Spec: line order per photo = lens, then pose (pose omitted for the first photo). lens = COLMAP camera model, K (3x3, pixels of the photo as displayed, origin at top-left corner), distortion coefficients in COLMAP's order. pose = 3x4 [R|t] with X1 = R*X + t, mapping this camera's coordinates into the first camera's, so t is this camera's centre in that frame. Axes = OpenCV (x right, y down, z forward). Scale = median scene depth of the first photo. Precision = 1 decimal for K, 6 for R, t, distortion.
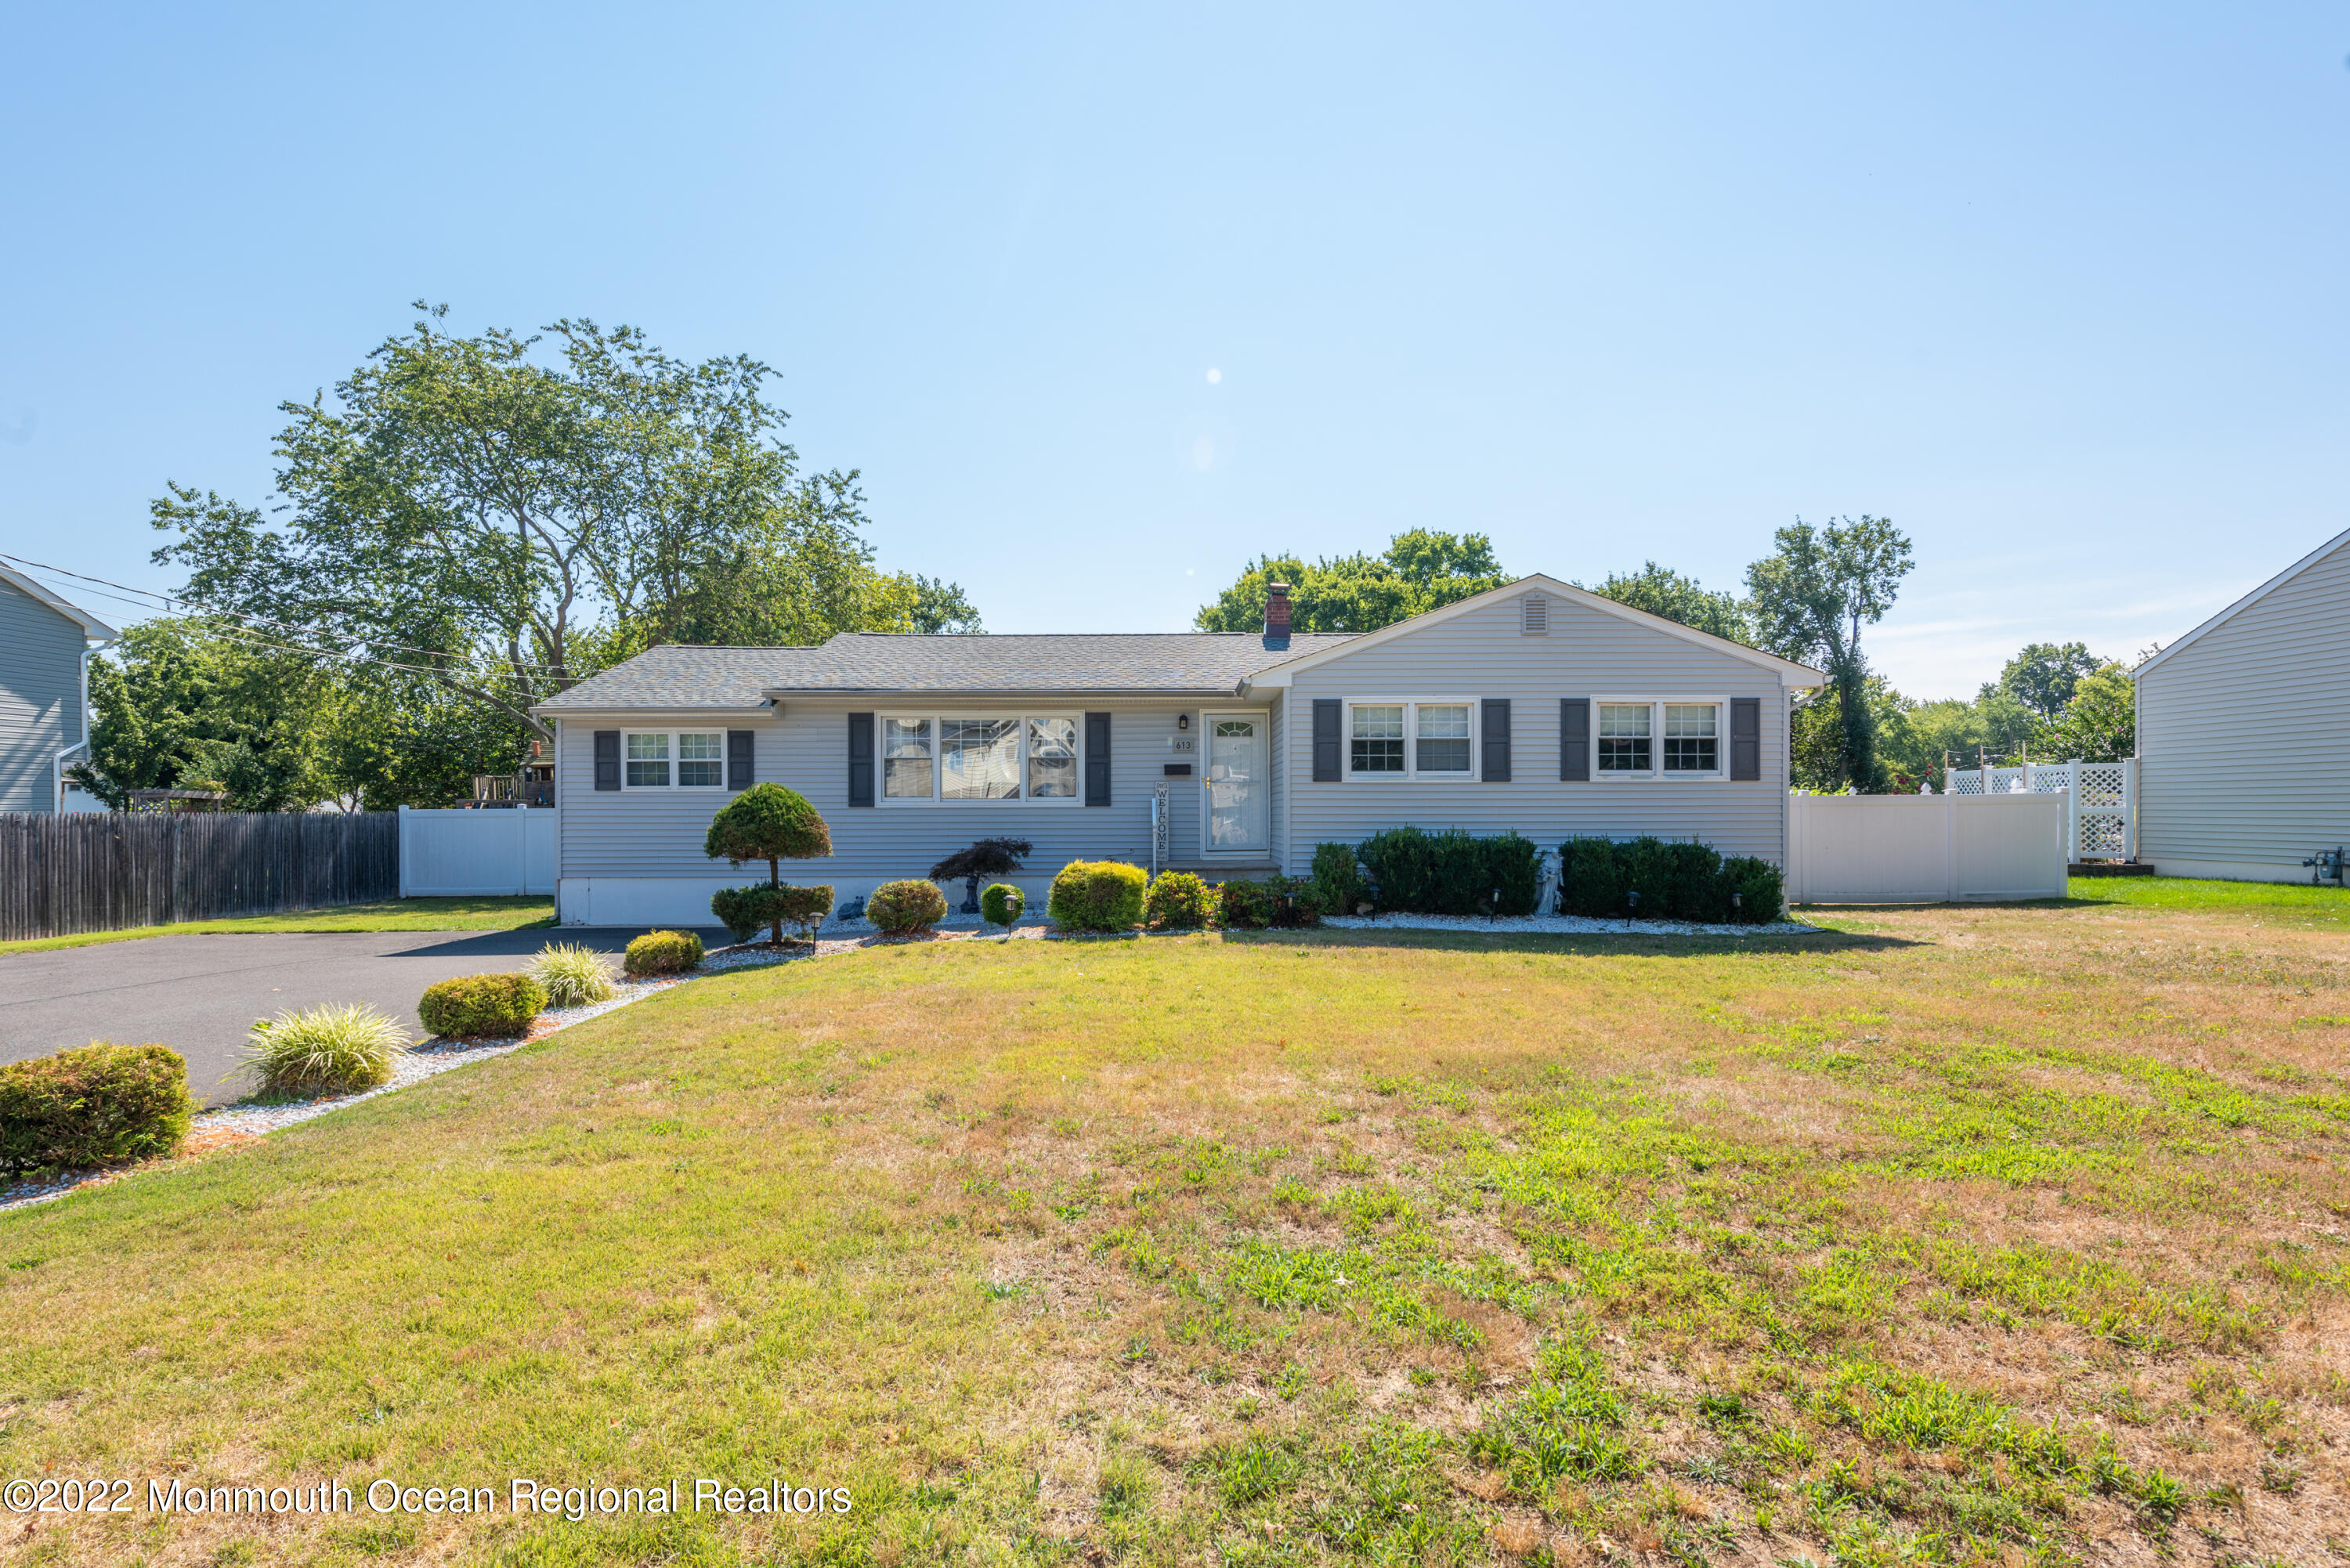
lens RADIAL K [[1162.7, 0, 1211.8], [0, 1162.7, 840.0], [0, 0, 1]] dist [0.003472, -0.001495]
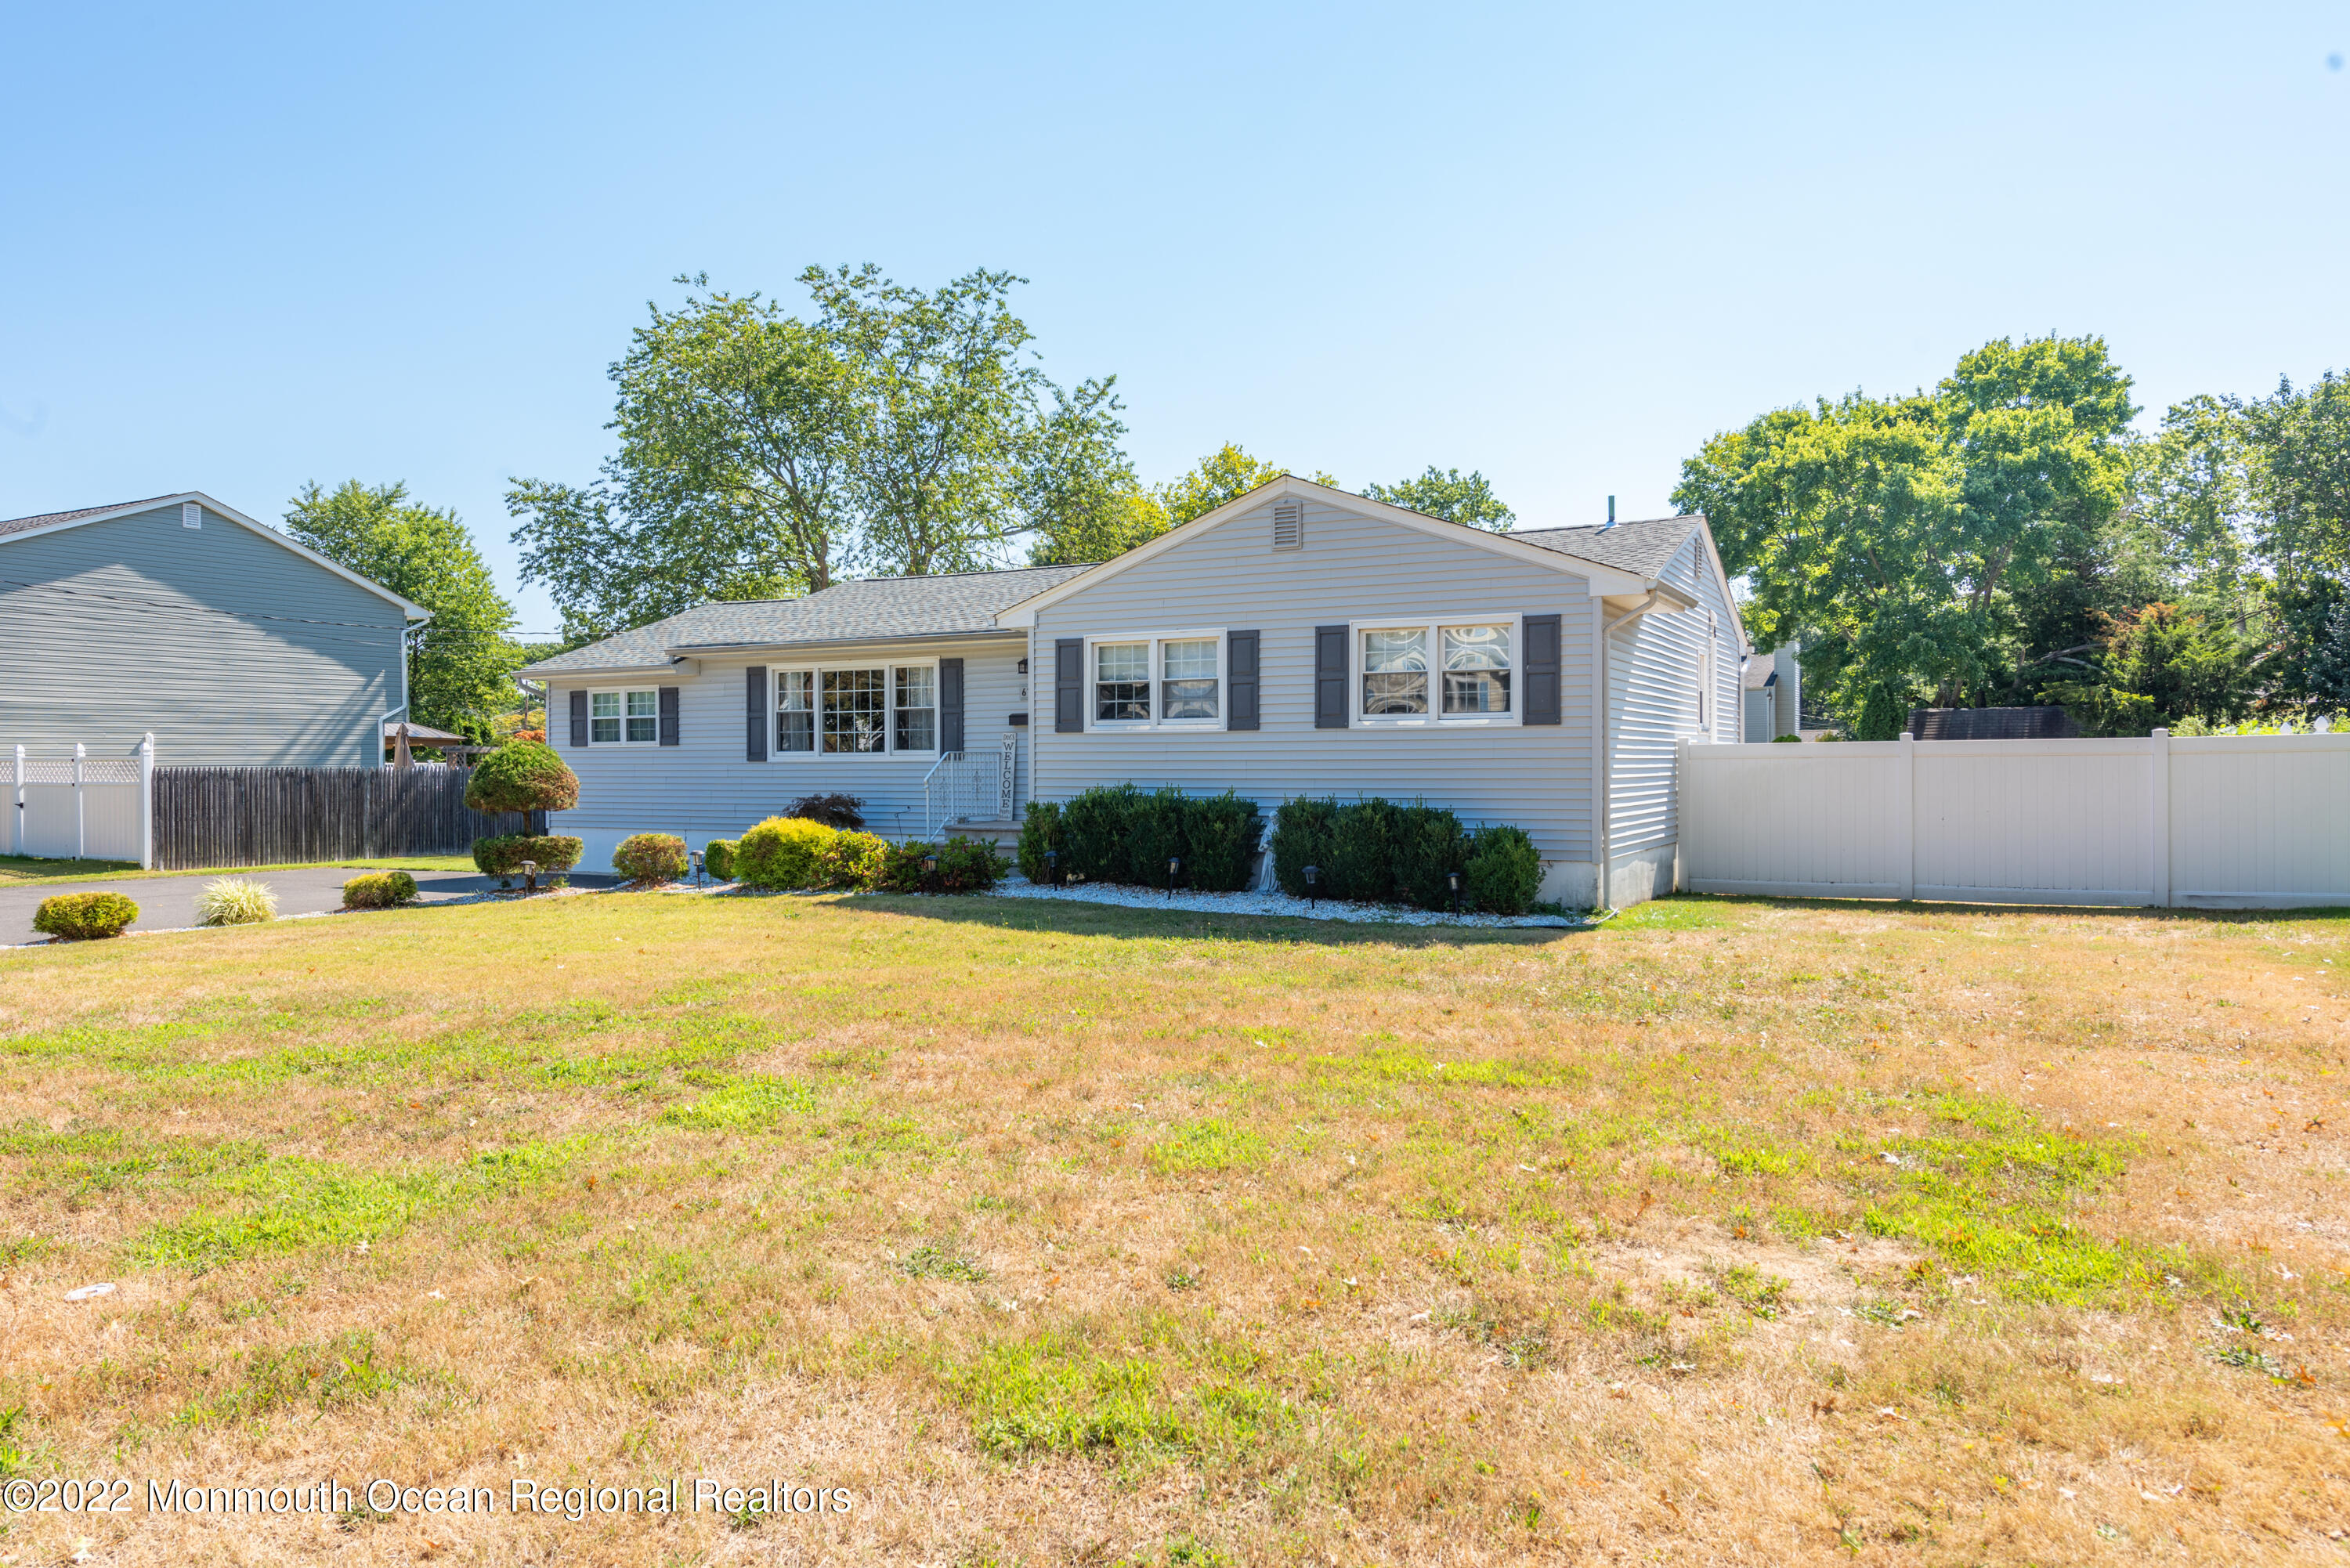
lens RADIAL K [[1528.8, 0, 1196.4], [0, 1528.8, 780.0], [0, 0, 1]] dist [0.007479, -0.002159]
pose [[0.880869, 0.004605, -0.473337, 0.652386], [-0.010032, 0.999910, -0.008942, -0.004387], [0.473254, 0.012625, 0.880836, 0.026686]]
